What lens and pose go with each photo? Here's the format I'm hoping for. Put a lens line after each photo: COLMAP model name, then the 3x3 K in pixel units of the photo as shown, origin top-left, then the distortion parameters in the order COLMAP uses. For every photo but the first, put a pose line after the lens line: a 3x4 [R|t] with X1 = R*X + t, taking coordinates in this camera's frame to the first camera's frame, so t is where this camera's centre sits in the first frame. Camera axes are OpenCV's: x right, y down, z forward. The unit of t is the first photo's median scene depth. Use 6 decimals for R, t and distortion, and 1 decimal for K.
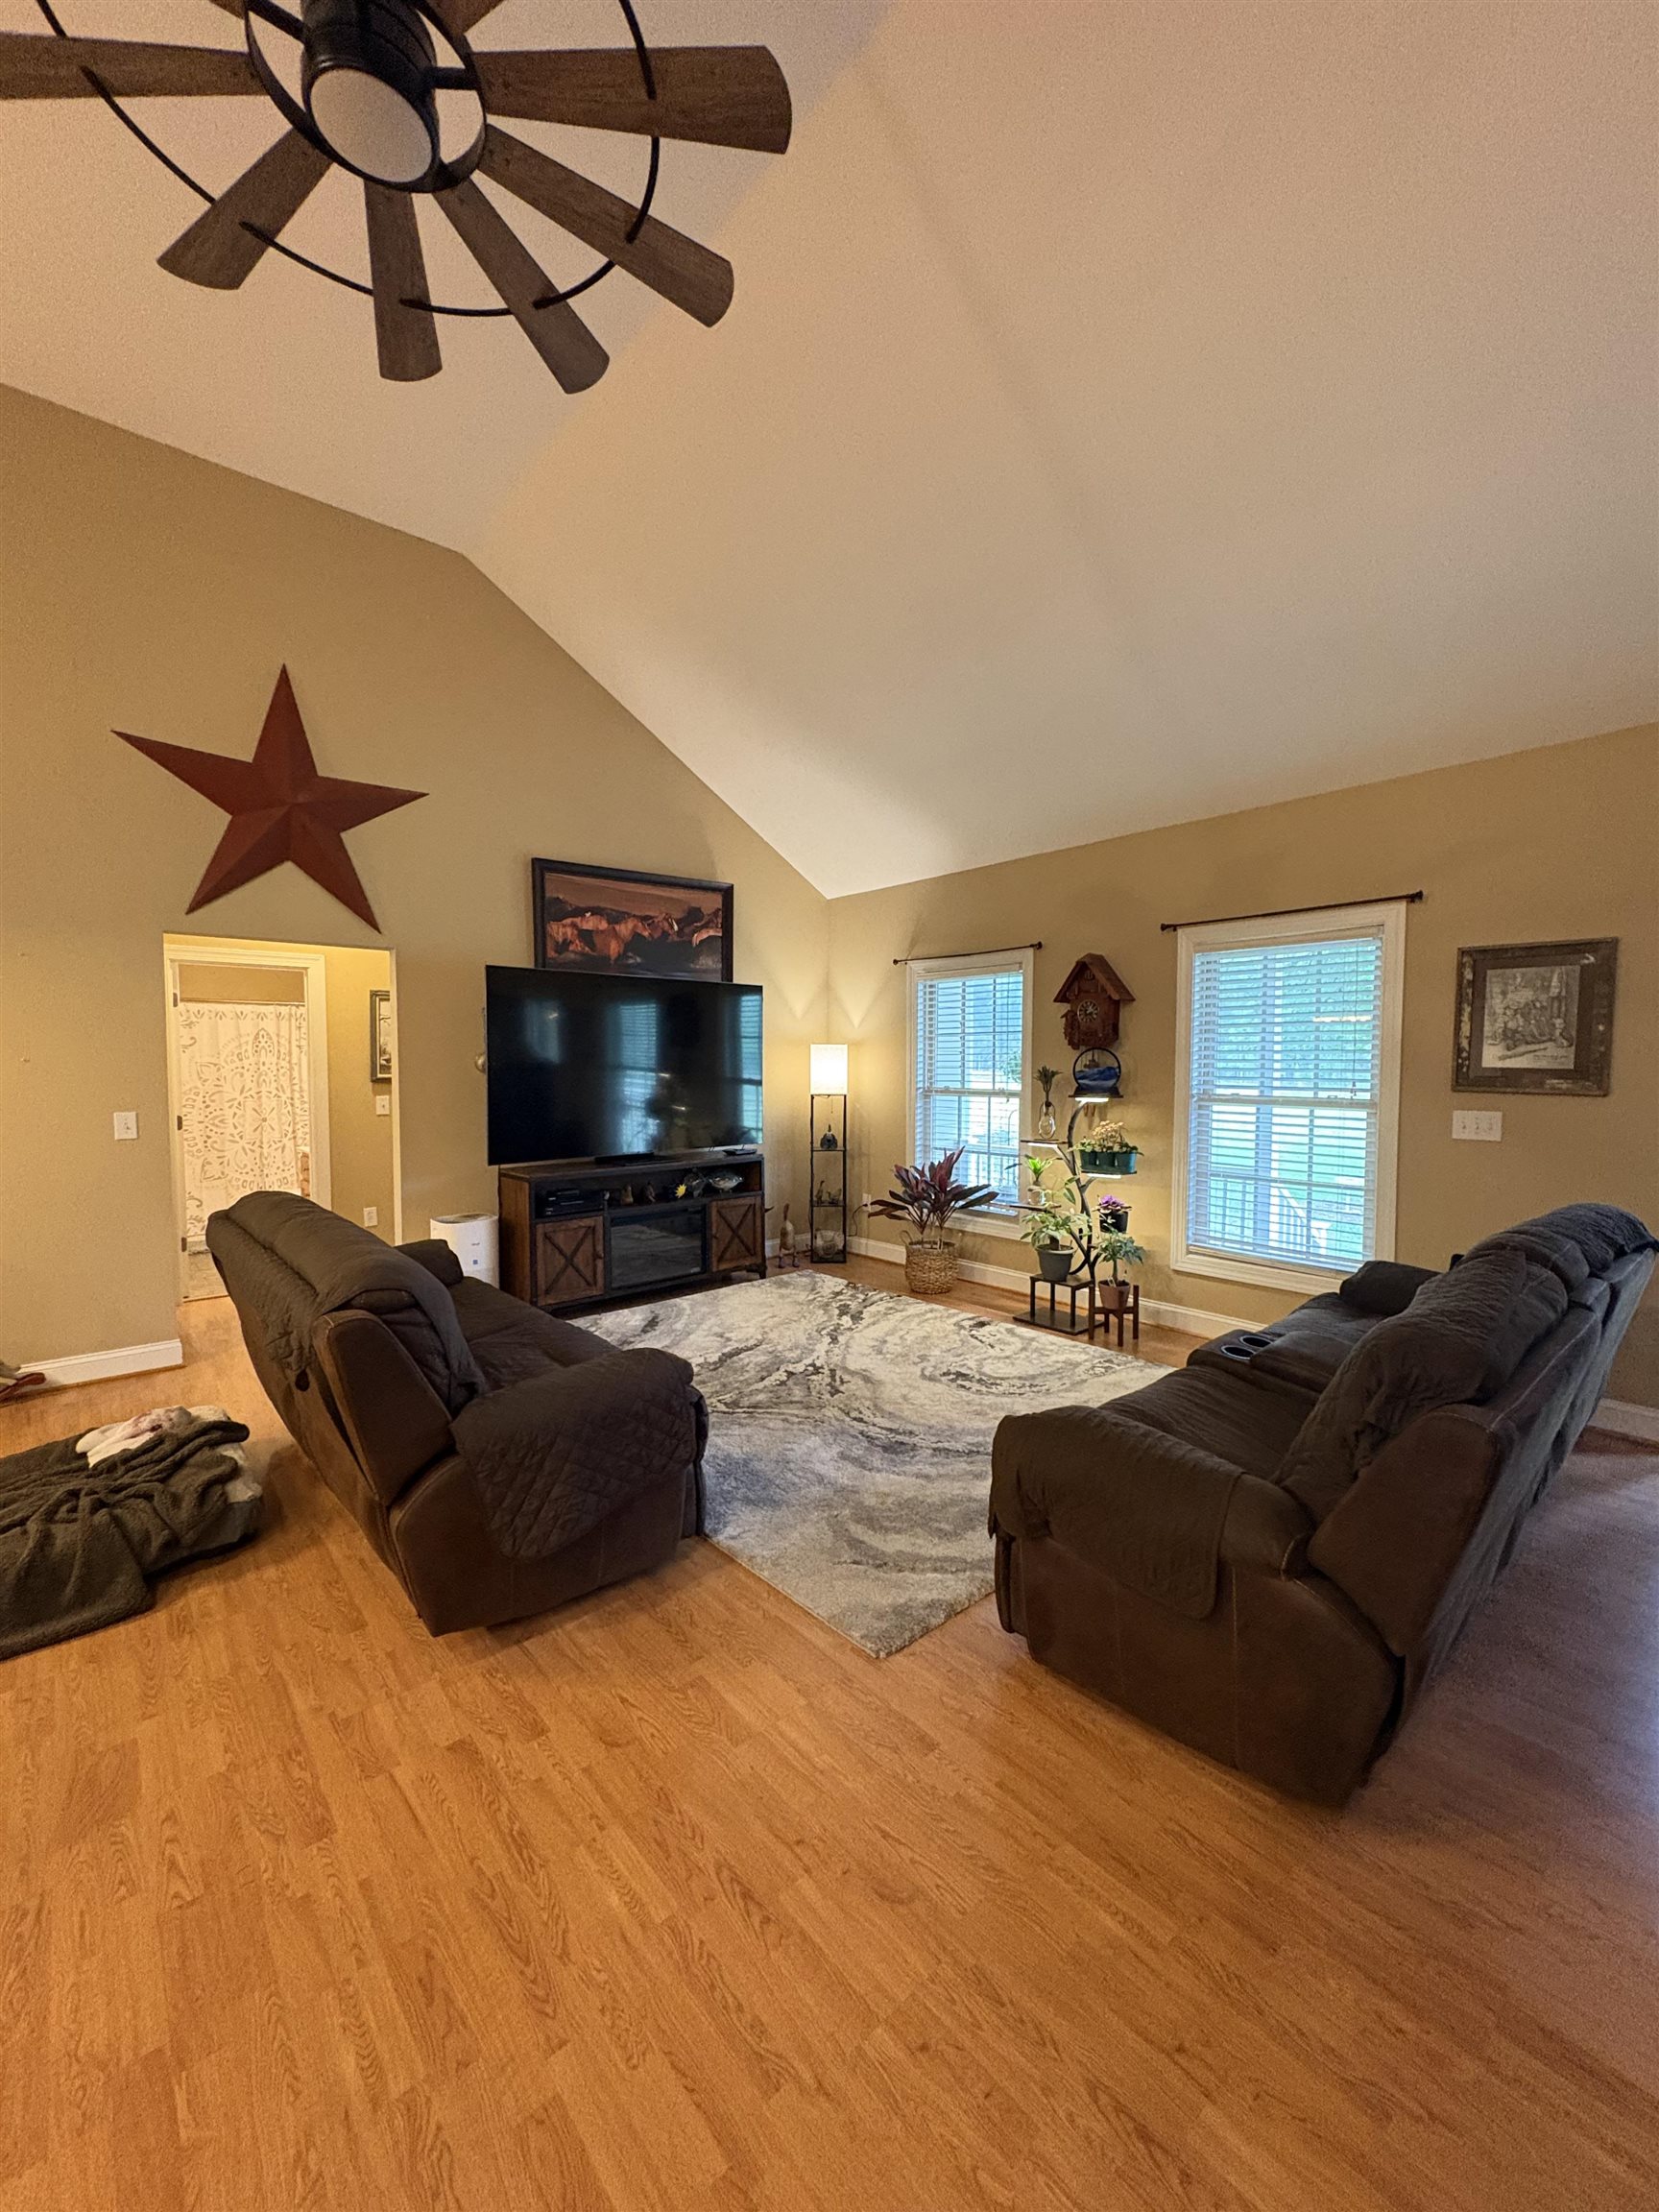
lens RADIAL K [[881.5, 0, 826.6], [0, 881.5, 1104.9], [0, 0, 1]] dist [0.001535, 0.000104]
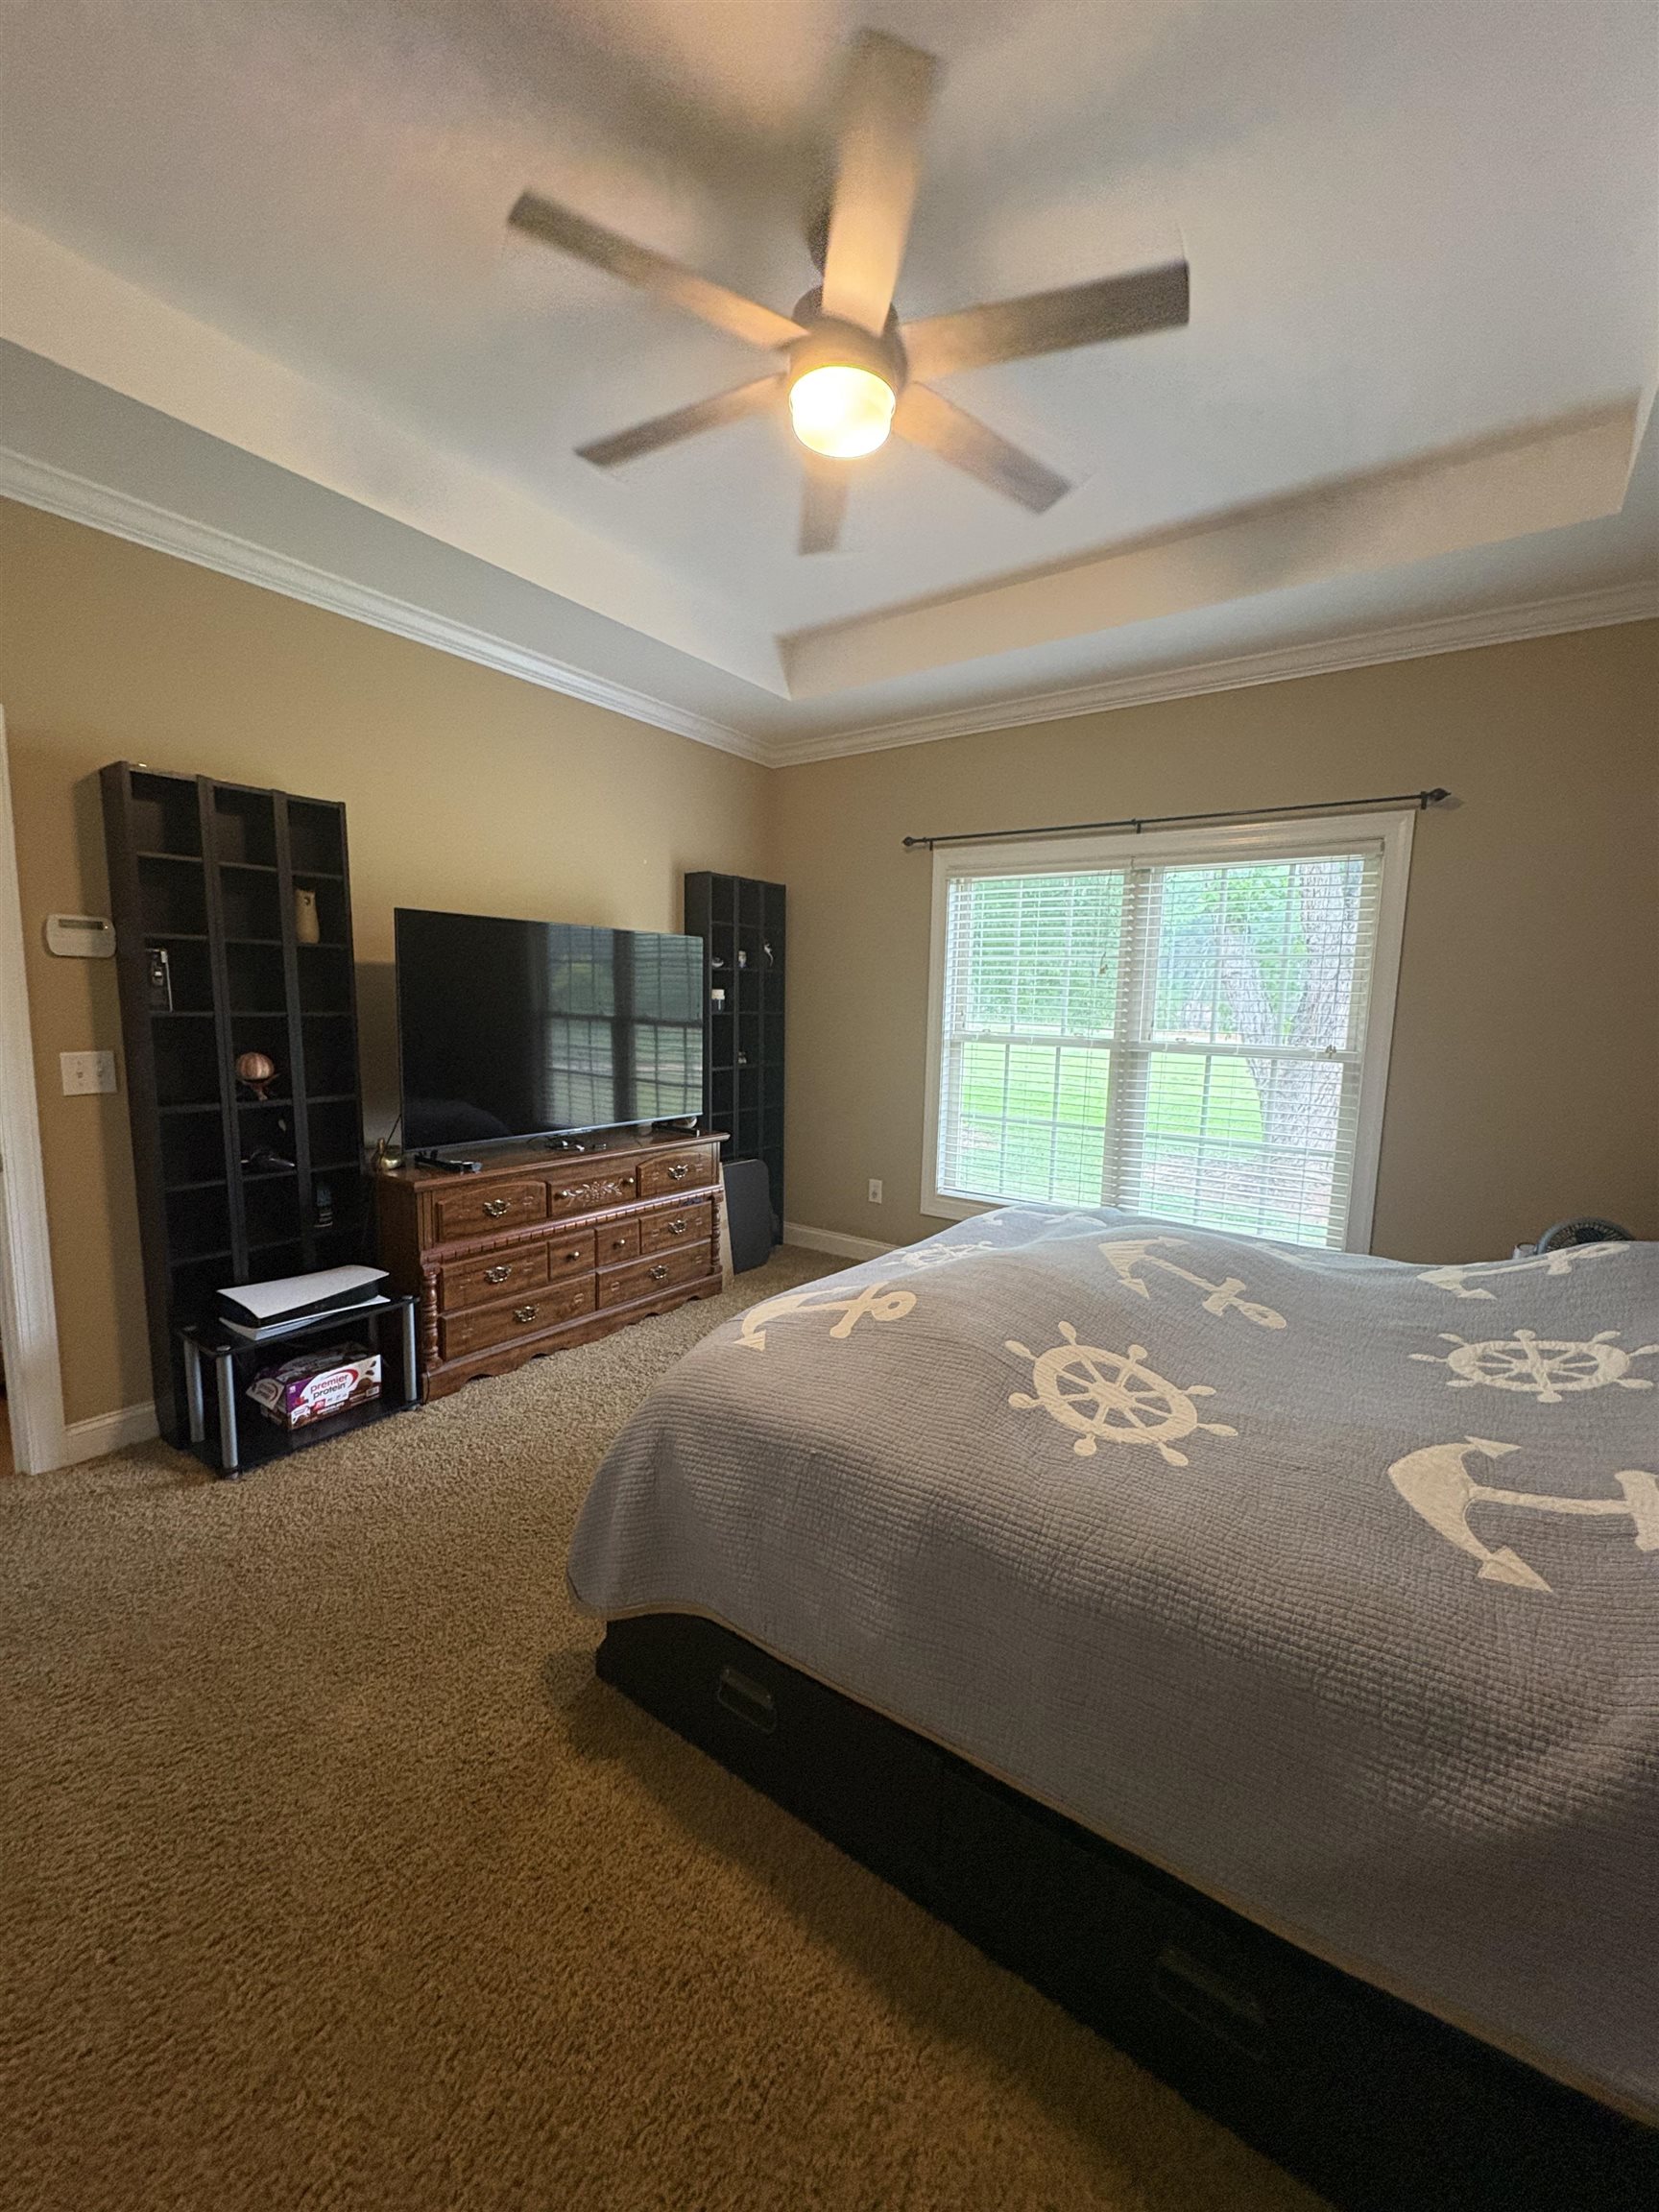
lens RADIAL K [[881.5, 0, 826.6], [0, 881.5, 1104.9], [0, 0, 1]] dist [0.001535, 0.000104]
pose [[0.912137, -0.031229, 0.408695, -0.138420], [-0.000014, 0.997091, 0.076220, -0.012497], [-0.409887, -0.069529, 0.909483, 0.368564]]
